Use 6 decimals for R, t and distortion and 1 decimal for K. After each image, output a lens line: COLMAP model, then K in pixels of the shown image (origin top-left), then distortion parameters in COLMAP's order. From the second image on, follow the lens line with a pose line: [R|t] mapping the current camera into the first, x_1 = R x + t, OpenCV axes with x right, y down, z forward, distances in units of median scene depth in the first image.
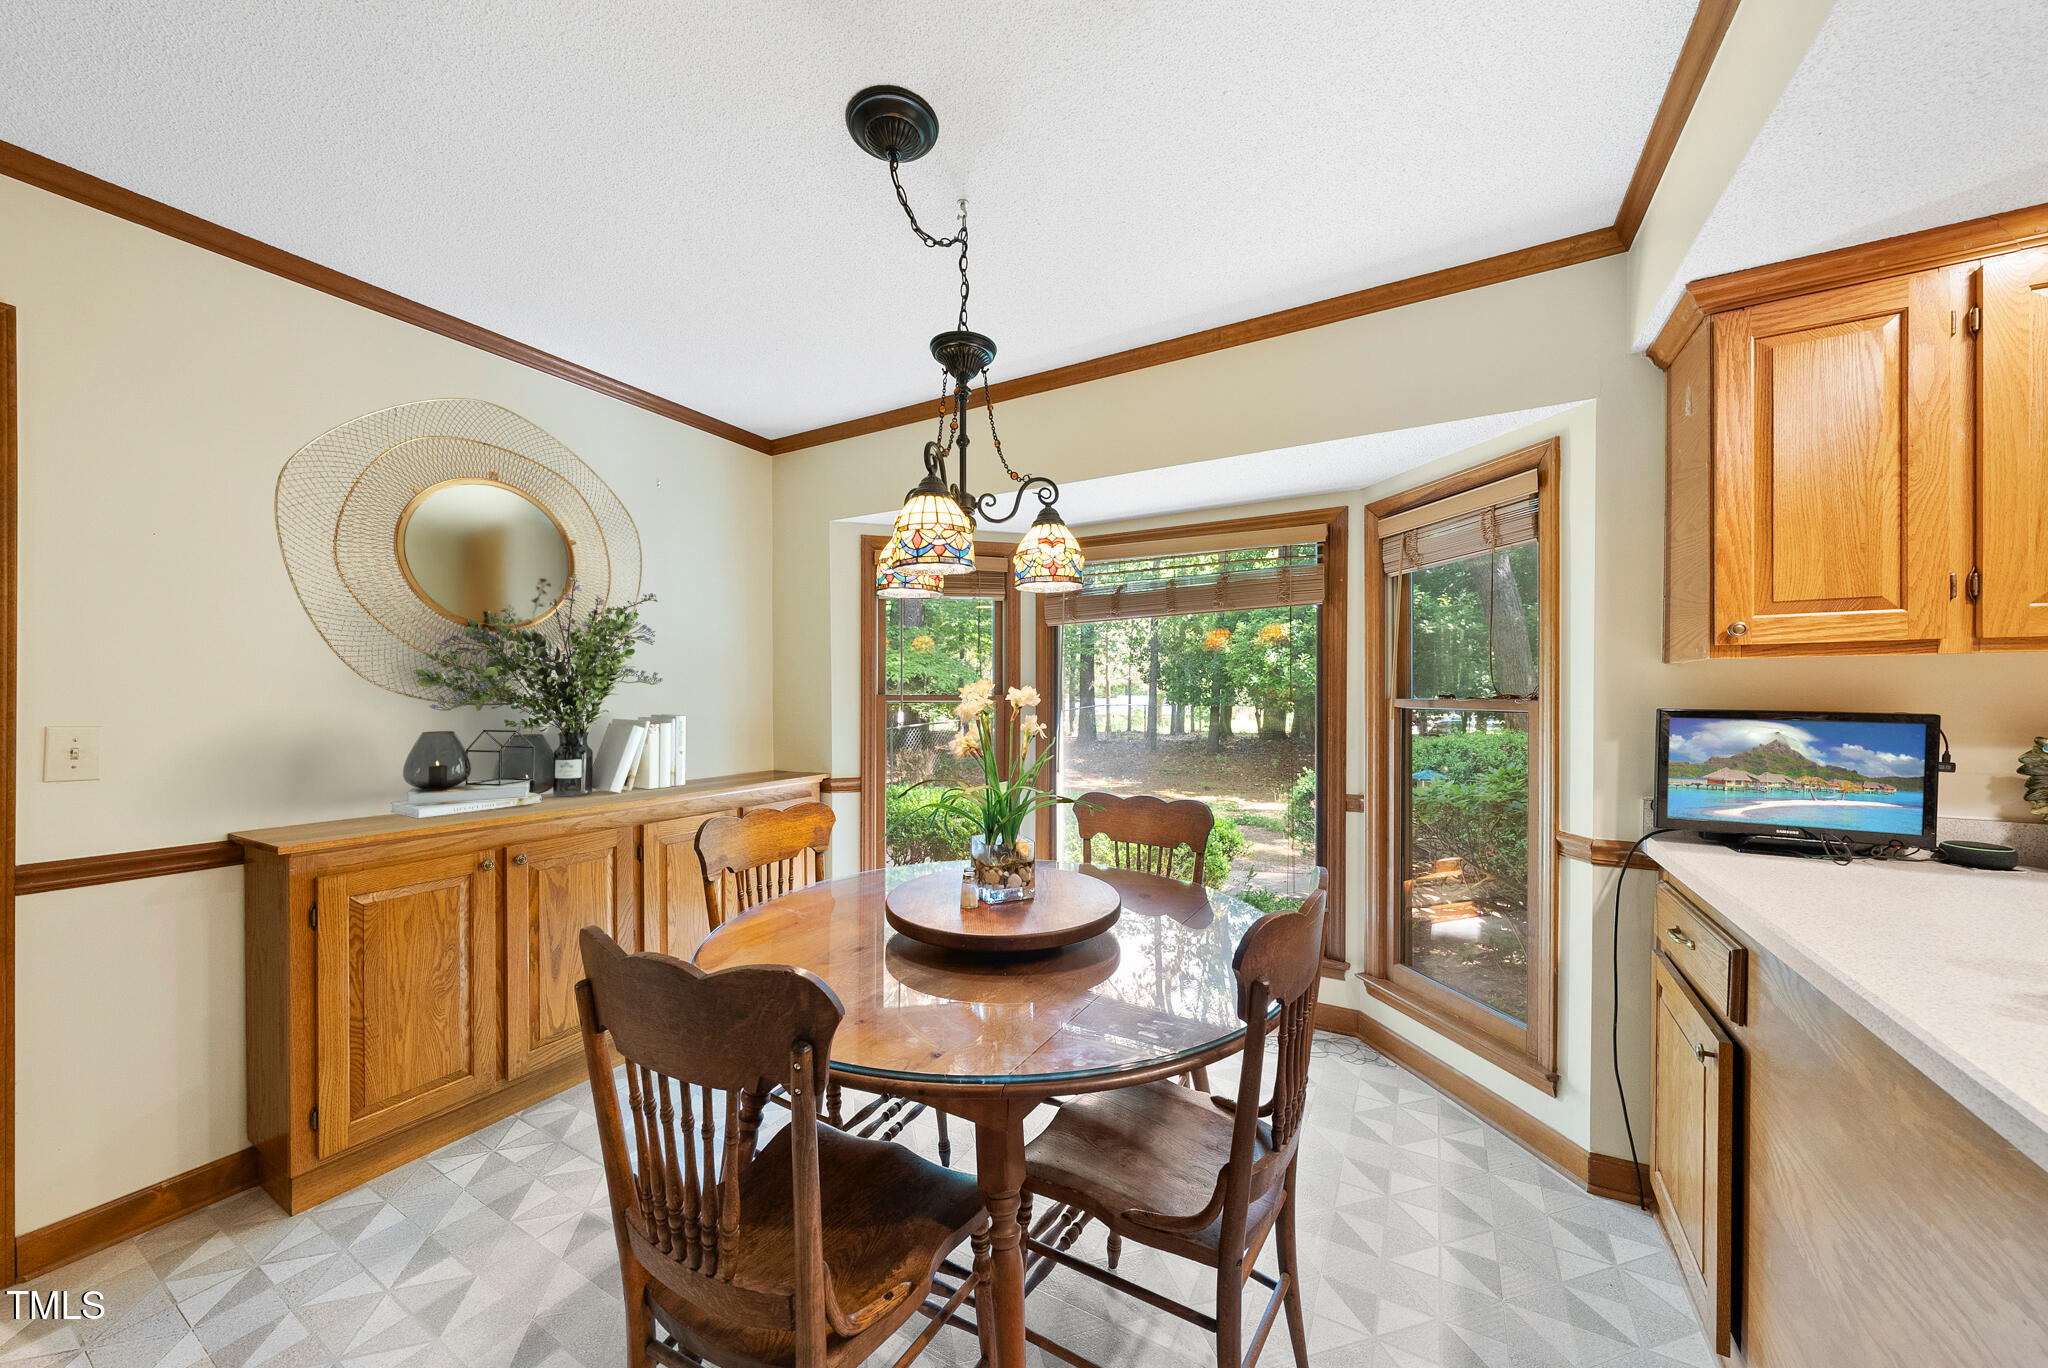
lens RADIAL K [[704.9, 0, 1032.0], [0, 704.9, 698.3], [0, 0, 1]] dist [-0.011735, -0.000033]
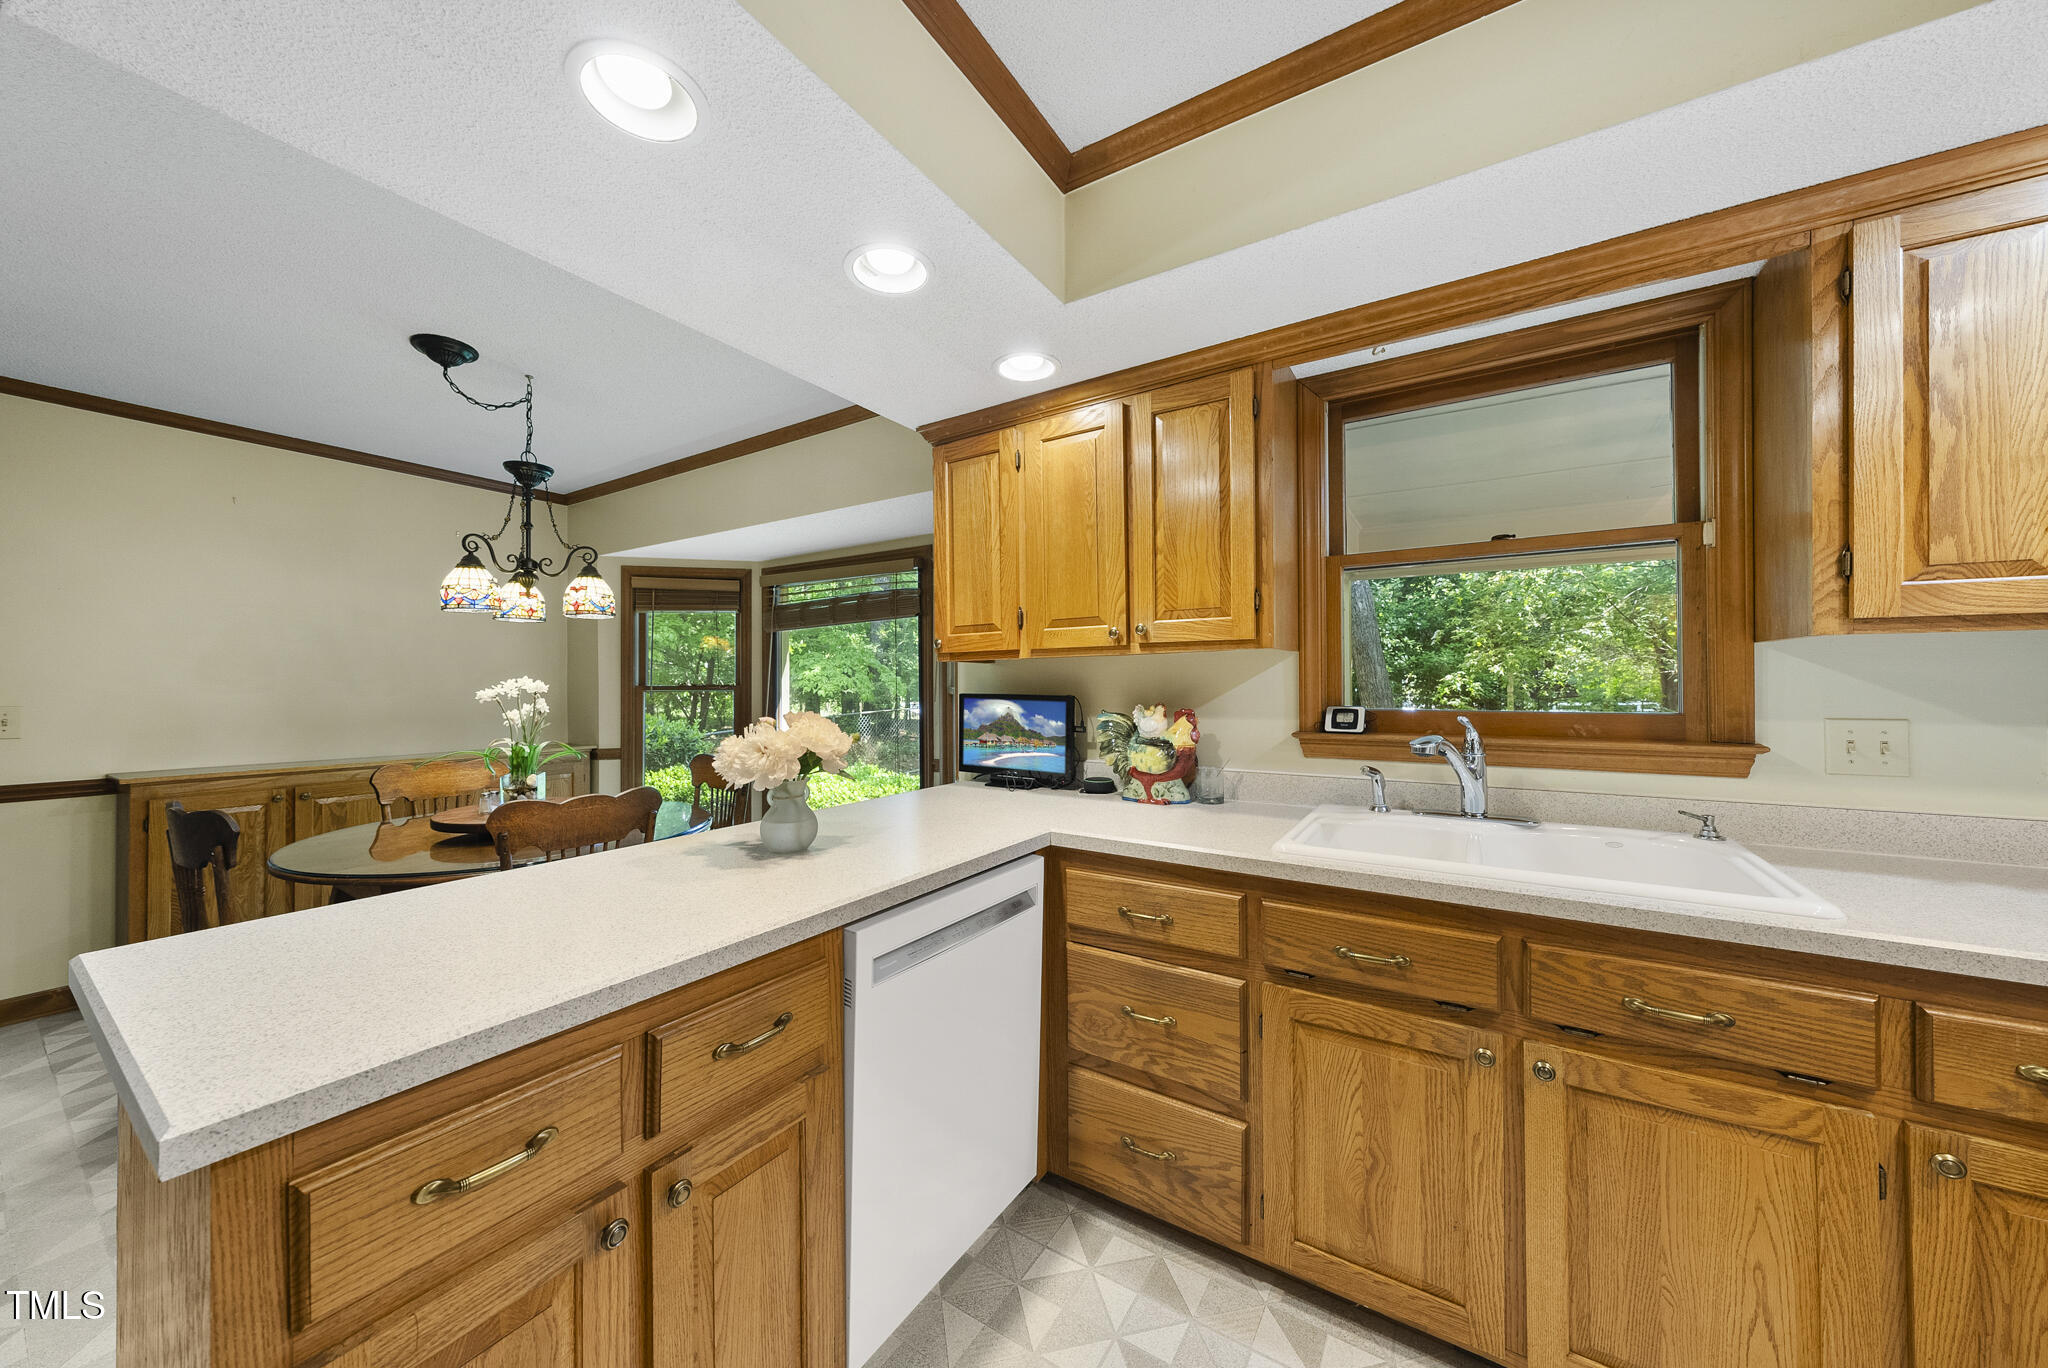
lens RADIAL K [[711.8, 0, 1018.0], [0, 711.8, 673.3], [0, 0, 1]] dist [-0.000477, 0.000408]
pose [[0.997077, -0.007135, -0.076073, 1.179733], [0.005771, 0.999819, -0.018129, 0.001550], [0.076189, 0.017637, 0.996937, -0.537154]]
